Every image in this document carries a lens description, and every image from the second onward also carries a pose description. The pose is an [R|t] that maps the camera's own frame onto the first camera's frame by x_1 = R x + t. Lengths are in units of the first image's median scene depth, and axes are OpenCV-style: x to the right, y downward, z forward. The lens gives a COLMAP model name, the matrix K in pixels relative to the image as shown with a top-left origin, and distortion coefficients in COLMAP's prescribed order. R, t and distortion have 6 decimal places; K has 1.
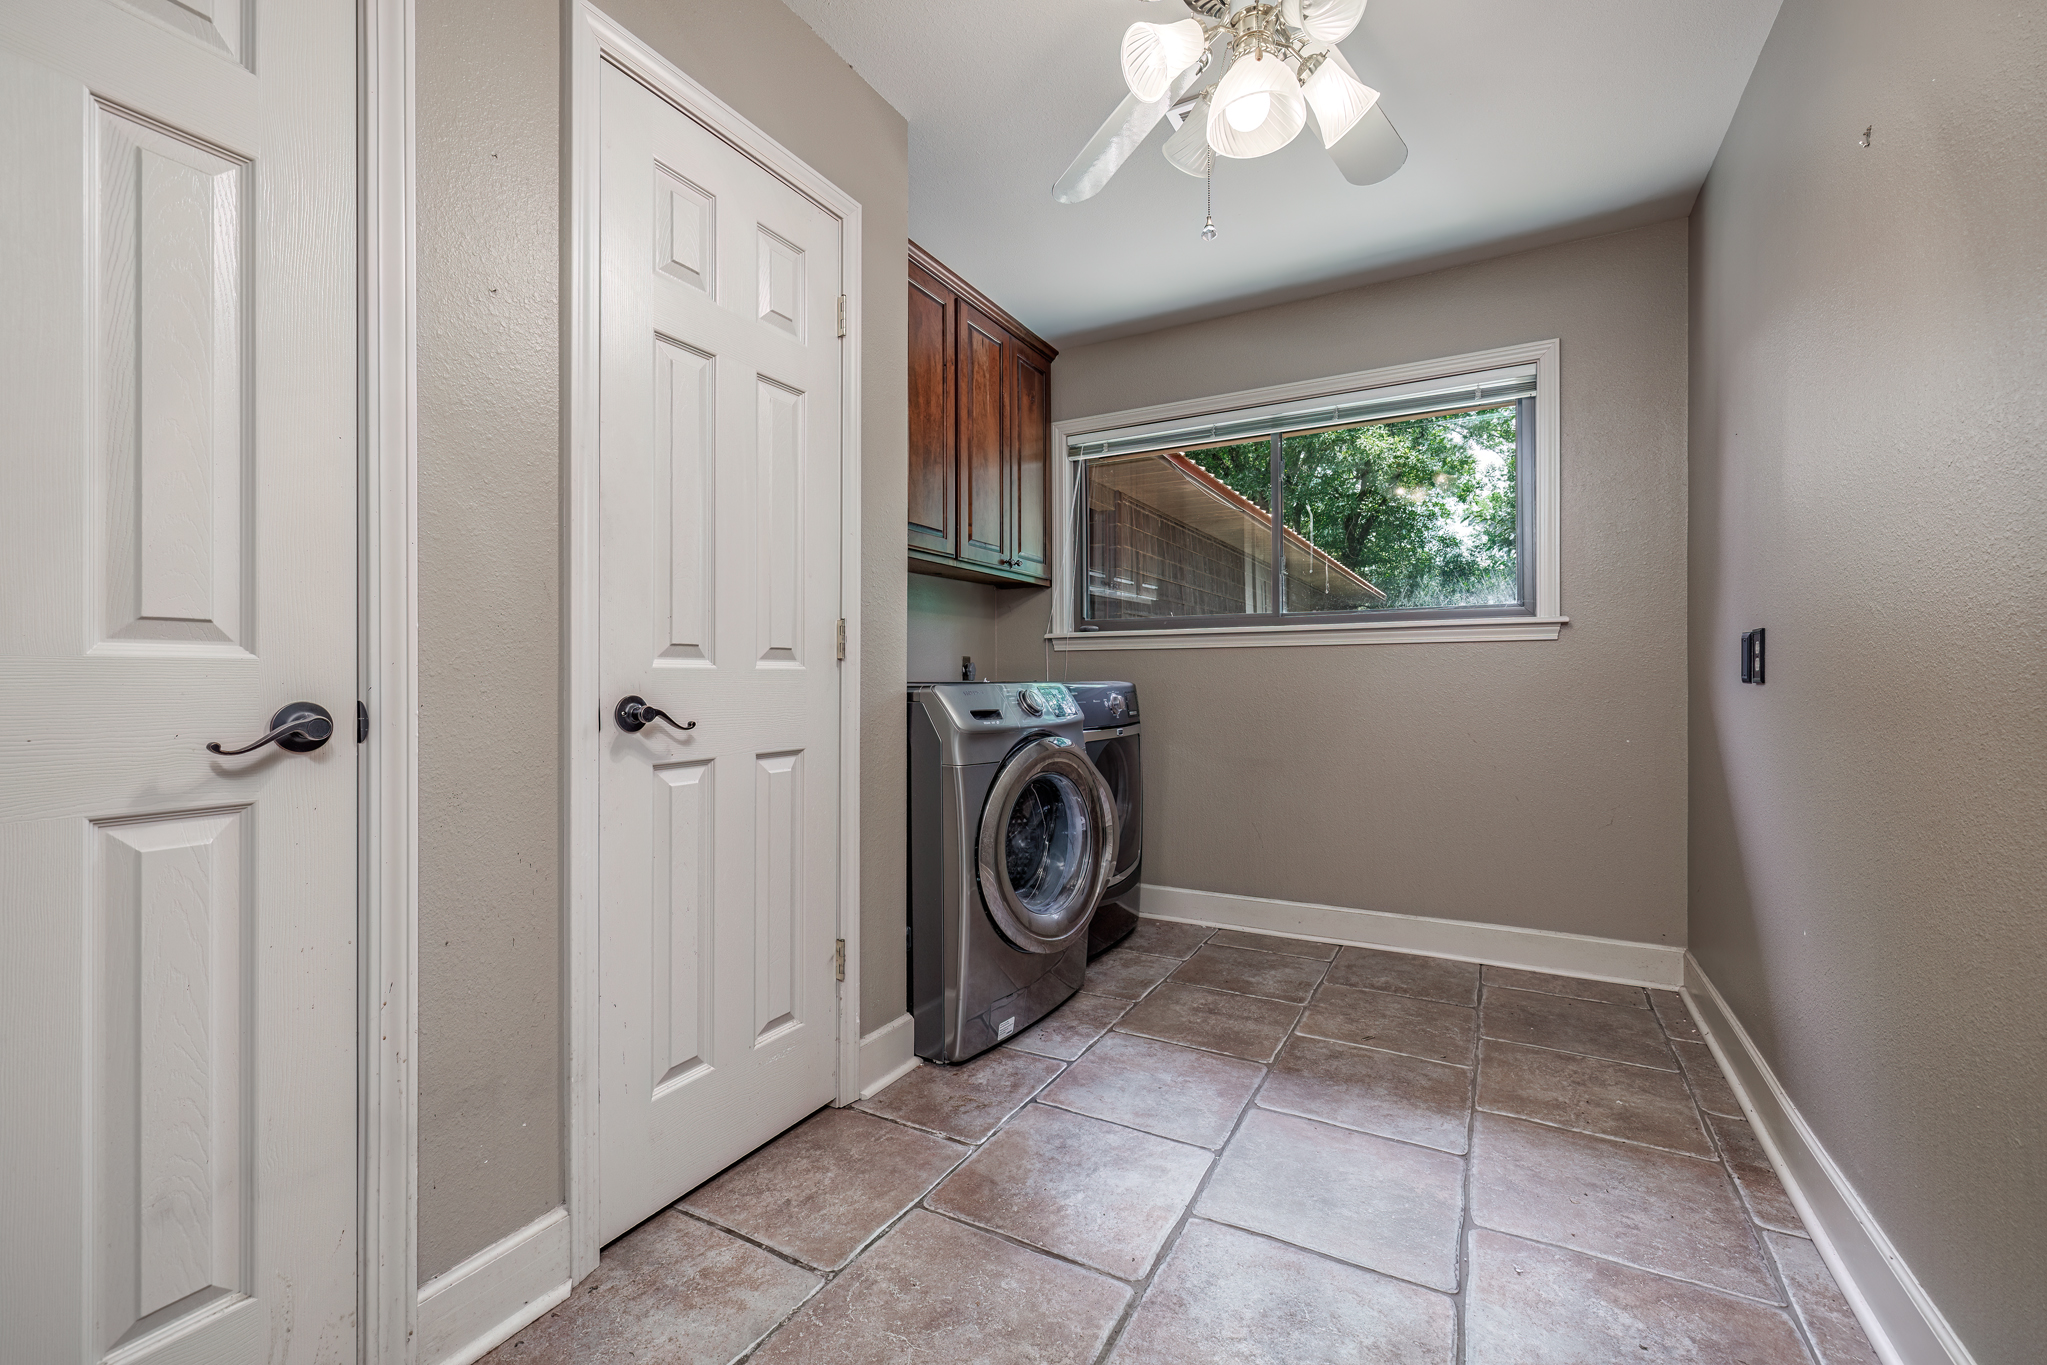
lens RADIAL K [[866.9, 0, 1023.0], [0, 866.9, 684.1], [0, 0, 1]] dist [-0.002425, 0.000252]
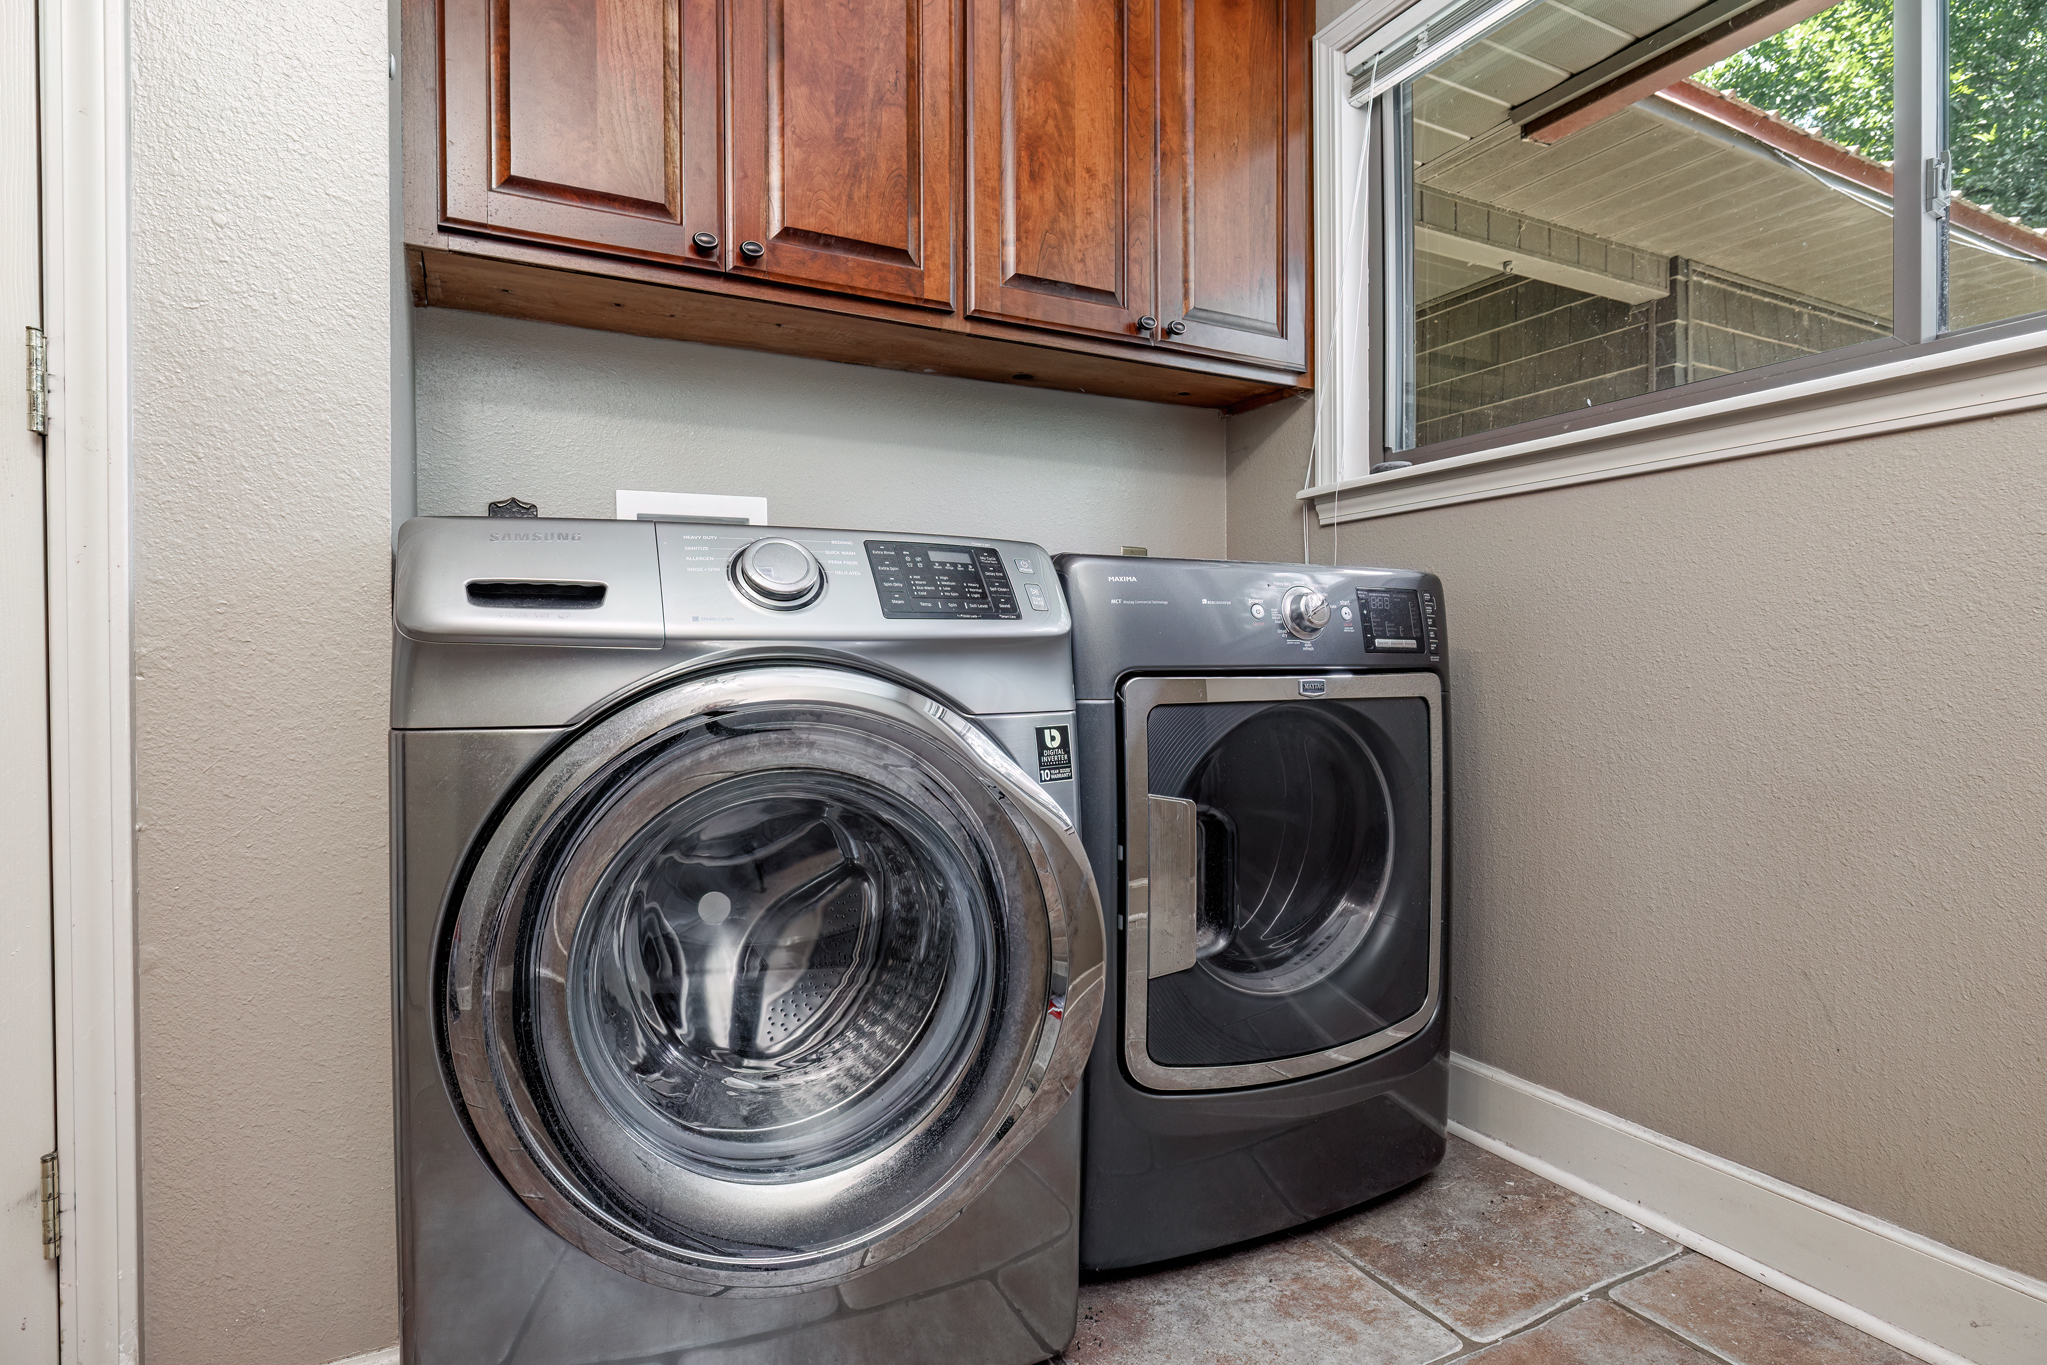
lens RADIAL K [[1034.0, 0, 1020.7], [0, 1034.0, 671.1], [0, 0, 1]] dist [0.001148, 0.000106]
pose [[0.828797, -0.000048, -0.559549, 0.233122], [0.003382, 0.999982, 0.004923, 0.041956], [0.559539, -0.005972, 0.828783, 0.487359]]
